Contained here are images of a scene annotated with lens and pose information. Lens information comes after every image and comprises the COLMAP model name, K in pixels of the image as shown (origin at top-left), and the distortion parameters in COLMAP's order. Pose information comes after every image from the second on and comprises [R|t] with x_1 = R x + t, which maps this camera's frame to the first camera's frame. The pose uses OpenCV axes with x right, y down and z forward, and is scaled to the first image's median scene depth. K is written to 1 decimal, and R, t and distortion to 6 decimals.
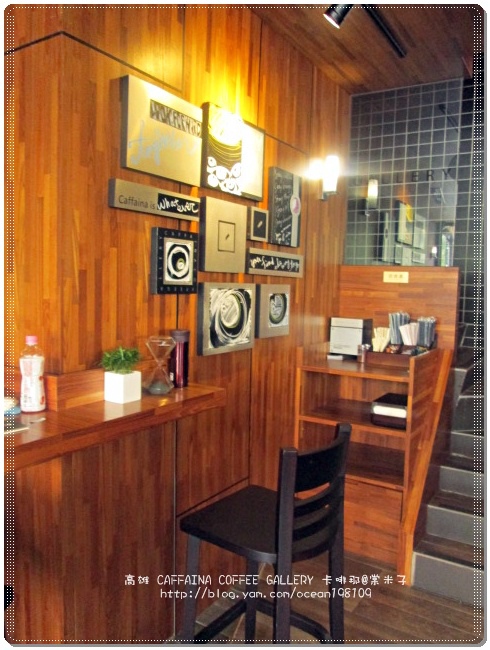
lens RADIAL K [[511.8, 0, 245.0], [0, 511.8, 325.0], [0, 0, 1]] dist [-0.114310, 0.067998]
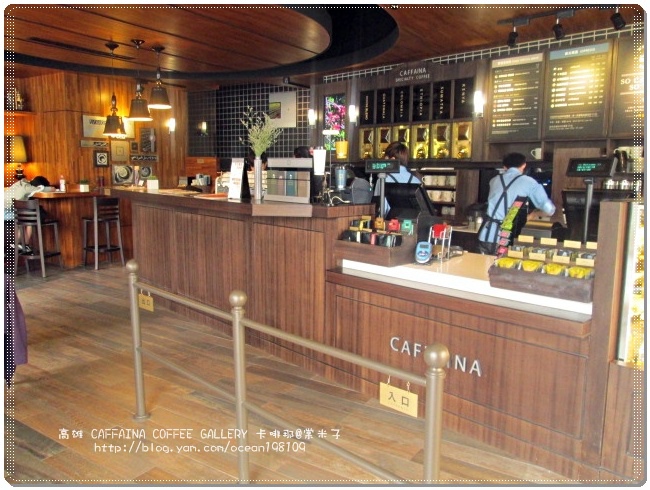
lens RADIAL K [[511.8, 0, 325.0], [0, 511.8, 245.0], [0, 0, 1]] dist [-0.114310, 0.067998]
pose [[0.999785, -0.017328, -0.011382, 1.323338], [0.017955, 0.998184, 0.057499, 0.283139], [0.010365, -0.057691, 0.998281, -2.335142]]
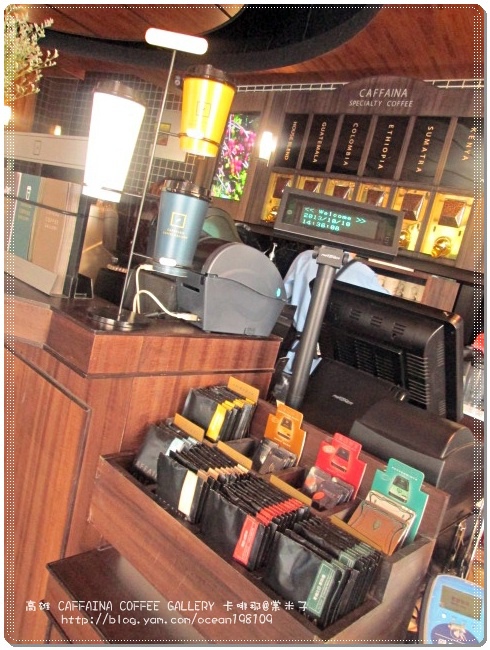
lens RADIAL K [[511.8, 0, 245.0], [0, 511.8, 325.0], [0, 0, 1]] dist [-0.114310, 0.067998]
pose [[0.977775, 0.198532, 0.067384, 1.390065], [-0.203161, 0.976592, 0.070664, 0.212362], [-0.051778, -0.082783, 0.995222, -1.277383]]
